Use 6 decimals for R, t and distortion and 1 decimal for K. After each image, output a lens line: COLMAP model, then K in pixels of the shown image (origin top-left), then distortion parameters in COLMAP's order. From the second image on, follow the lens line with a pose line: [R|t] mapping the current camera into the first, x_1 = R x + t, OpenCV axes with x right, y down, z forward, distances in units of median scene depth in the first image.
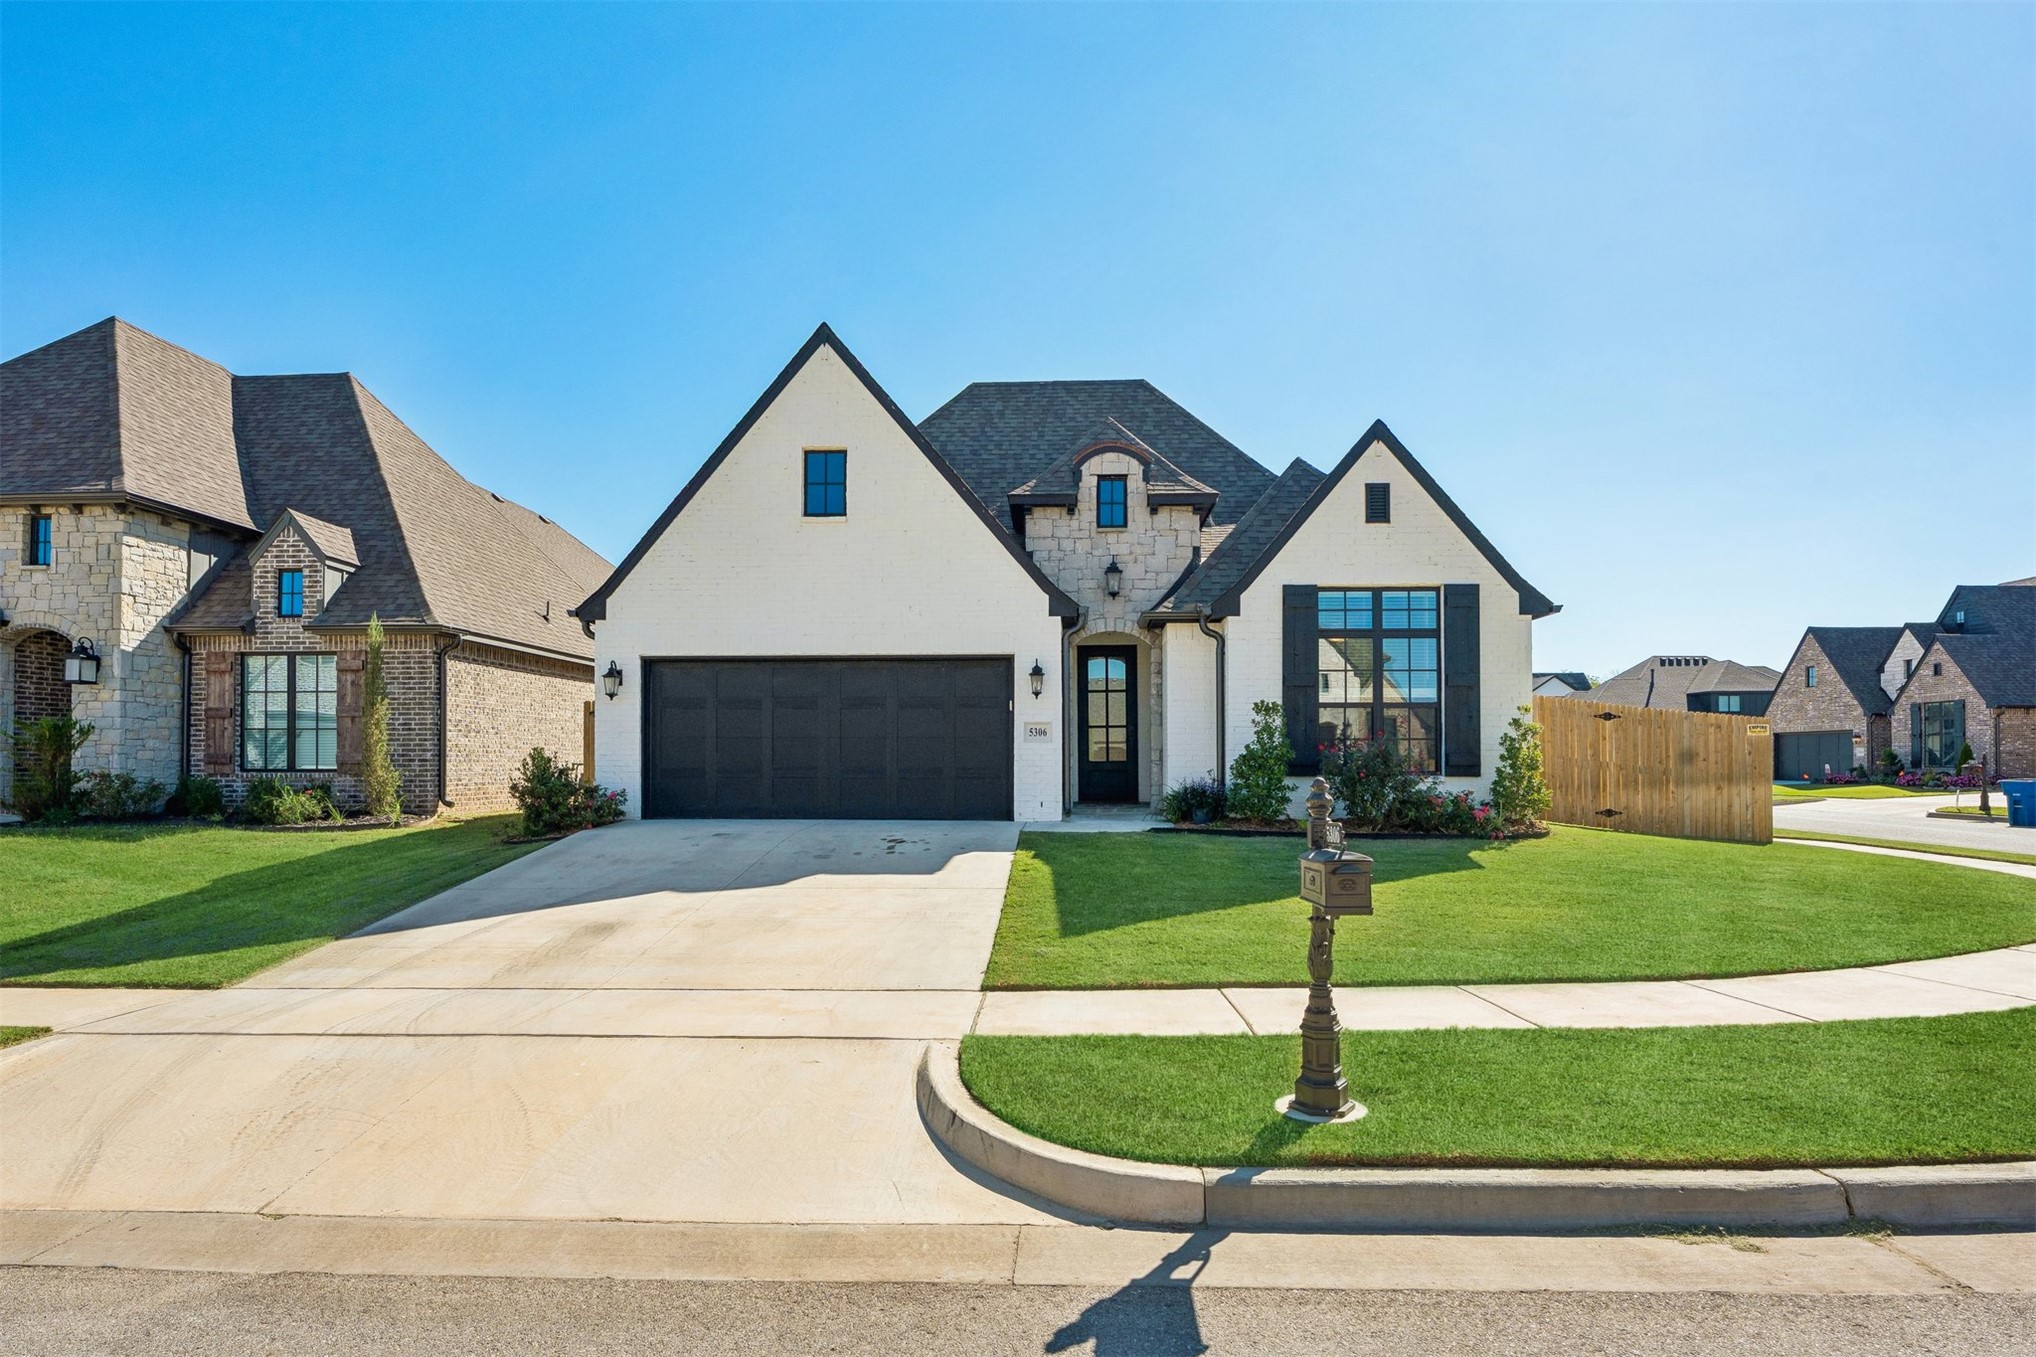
lens RADIAL K [[1033.6, 0, 1047.8], [0, 1033.6, 740.5], [0, 0, 1]] dist [-0.005628, 0.000630]
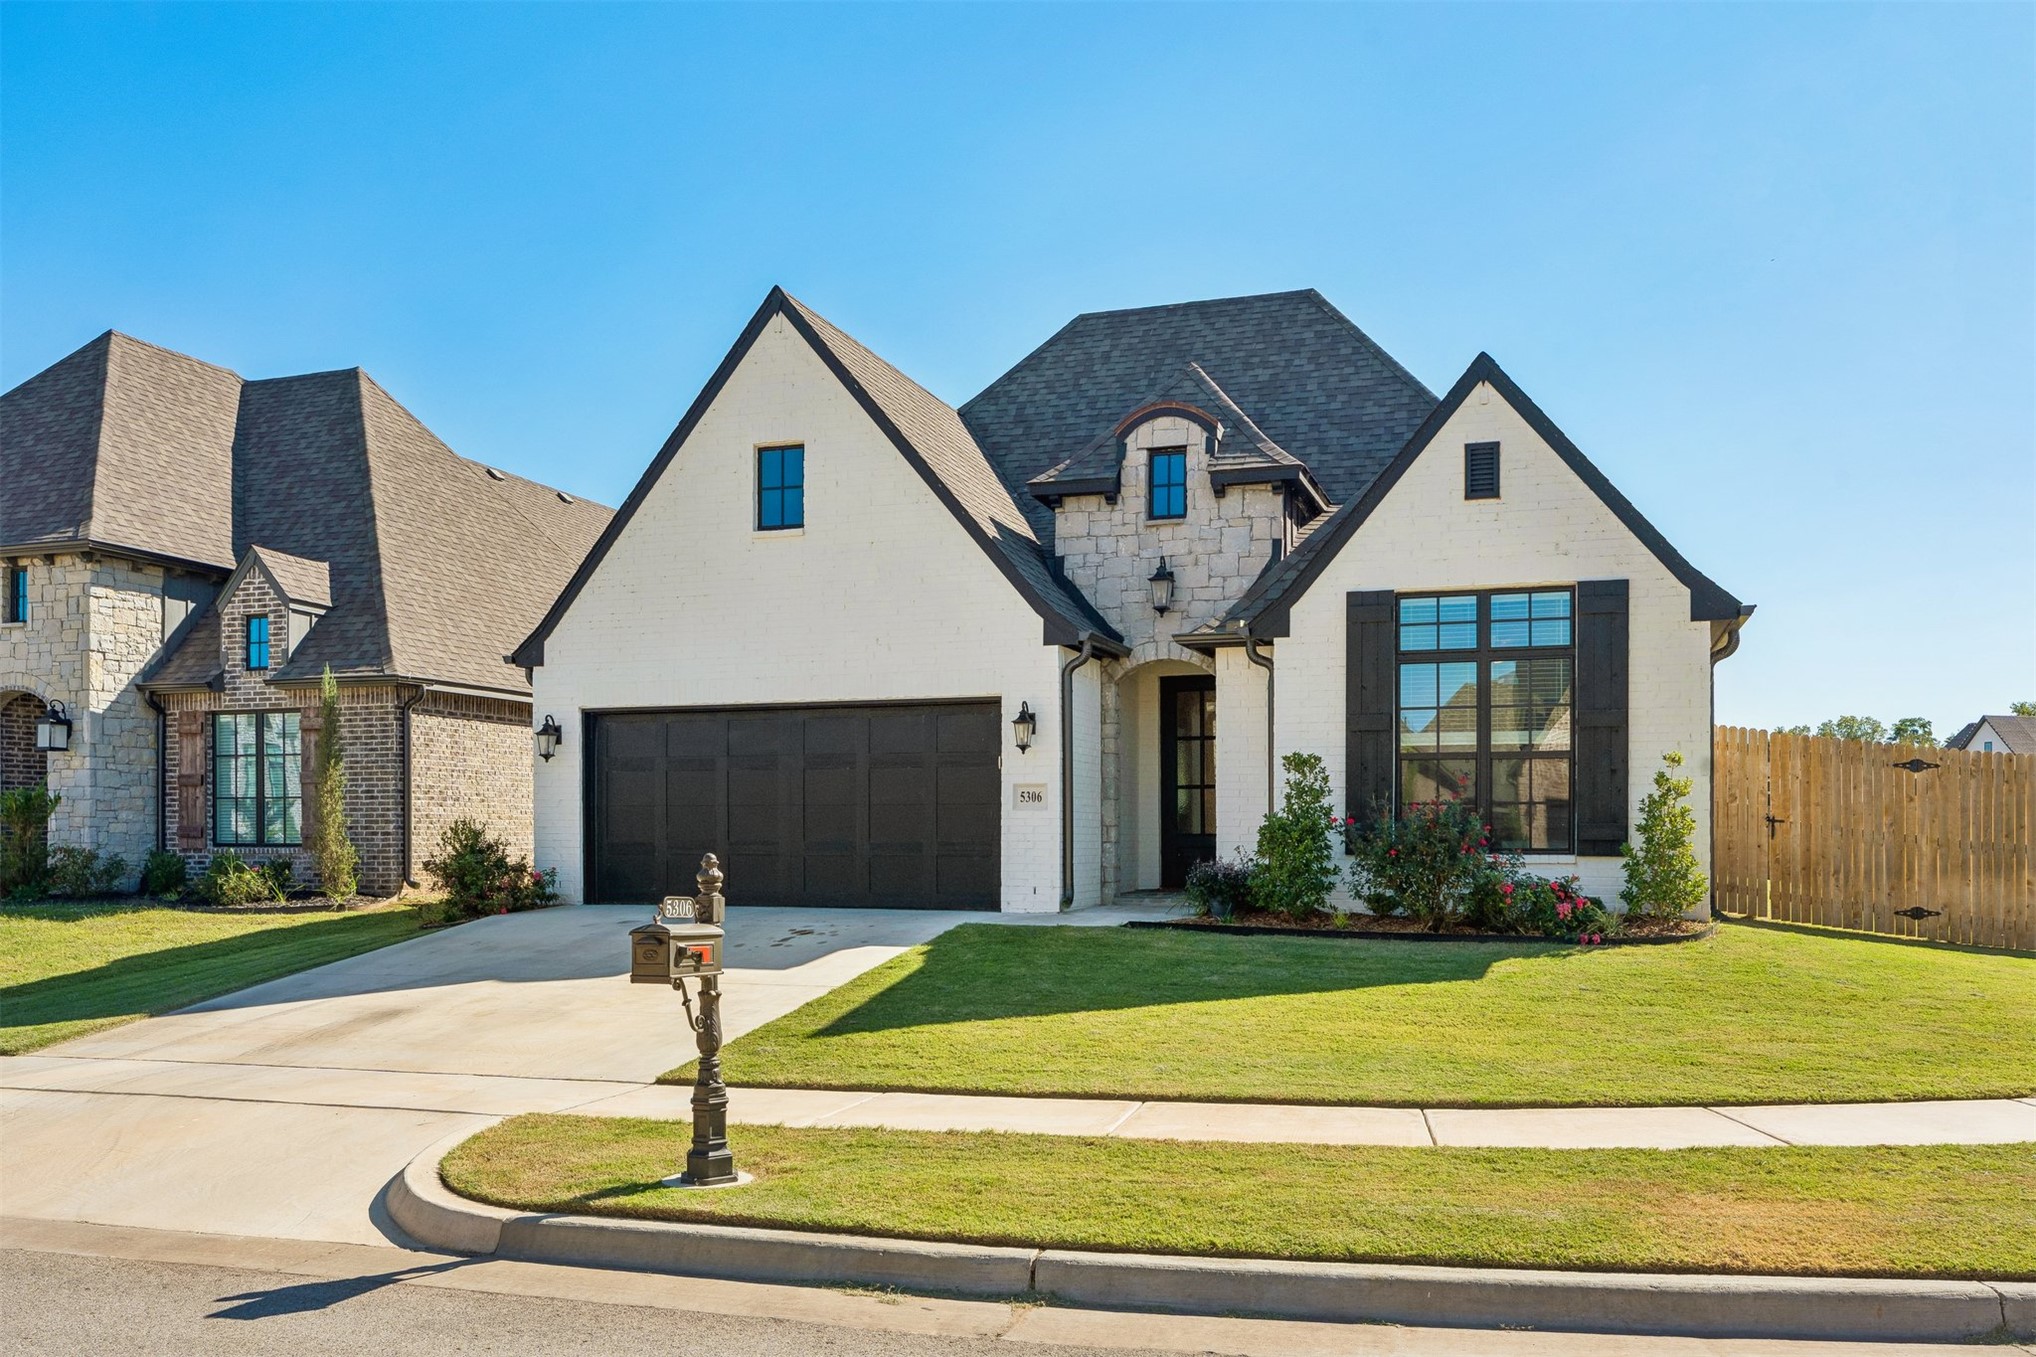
lens RADIAL K [[1567.3, 0, 1042.6], [0, 1567.3, 827.9], [0, 0, 1]] dist [-0.002868, 0.019610]
pose [[0.962499, -0.001394, -0.271282, 0.305932], [0.006026, 0.999850, 0.016241, -0.003626], [0.271219, -0.017267, 0.962363, -0.117792]]
